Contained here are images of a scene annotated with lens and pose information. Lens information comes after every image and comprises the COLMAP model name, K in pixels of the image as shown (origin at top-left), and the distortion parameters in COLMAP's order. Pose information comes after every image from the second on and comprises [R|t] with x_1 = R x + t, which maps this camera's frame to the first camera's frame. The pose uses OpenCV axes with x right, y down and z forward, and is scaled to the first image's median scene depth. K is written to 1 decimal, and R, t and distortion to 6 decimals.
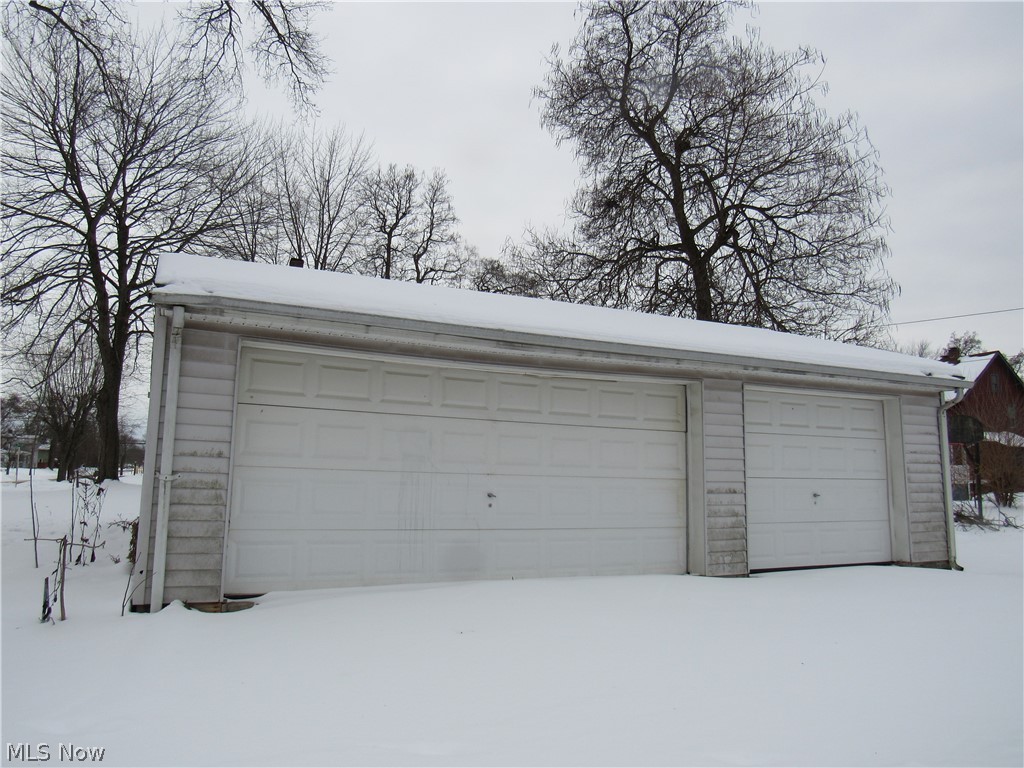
lens RADIAL K [[716.3, 0, 519.4], [0, 716.3, 385.3], [0, 0, 1]] dist [-0.044275, 0.018234]
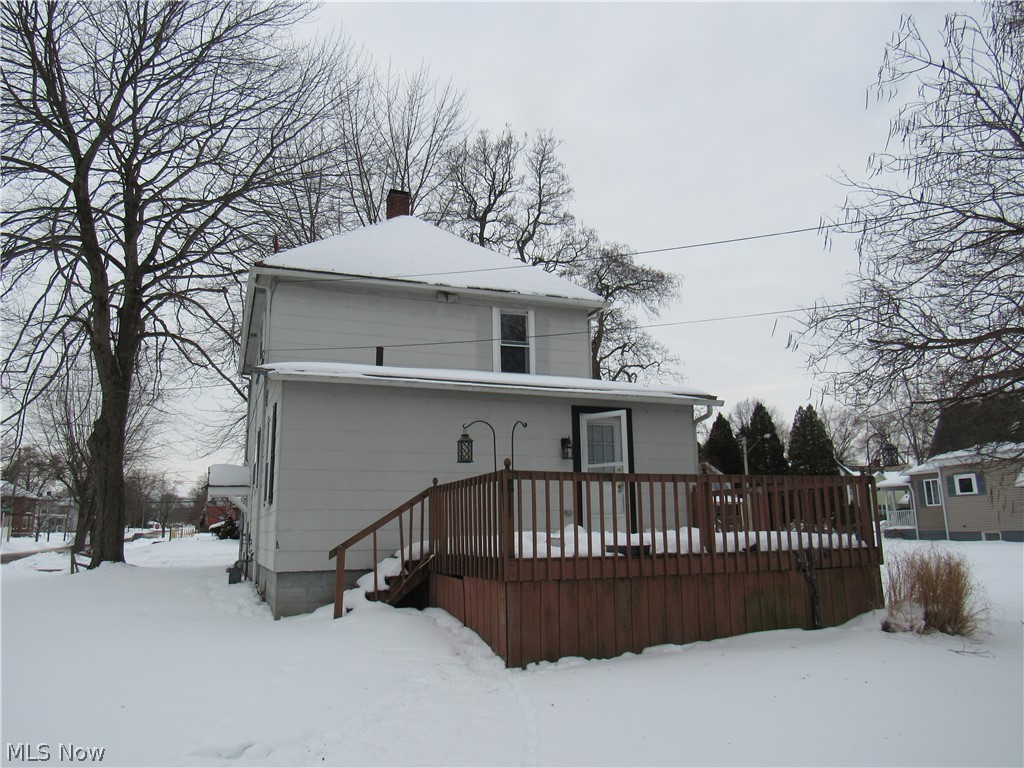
lens RADIAL K [[716.3, 0, 505.0], [0, 716.3, 380.1], [0, 0, 1]] dist [-0.044275, 0.018234]
pose [[0.996820, -0.042622, -0.067322, -0.130303], [0.037564, 0.996499, -0.074687, 0.022974], [0.070270, 0.071920, 0.994932, 0.285025]]
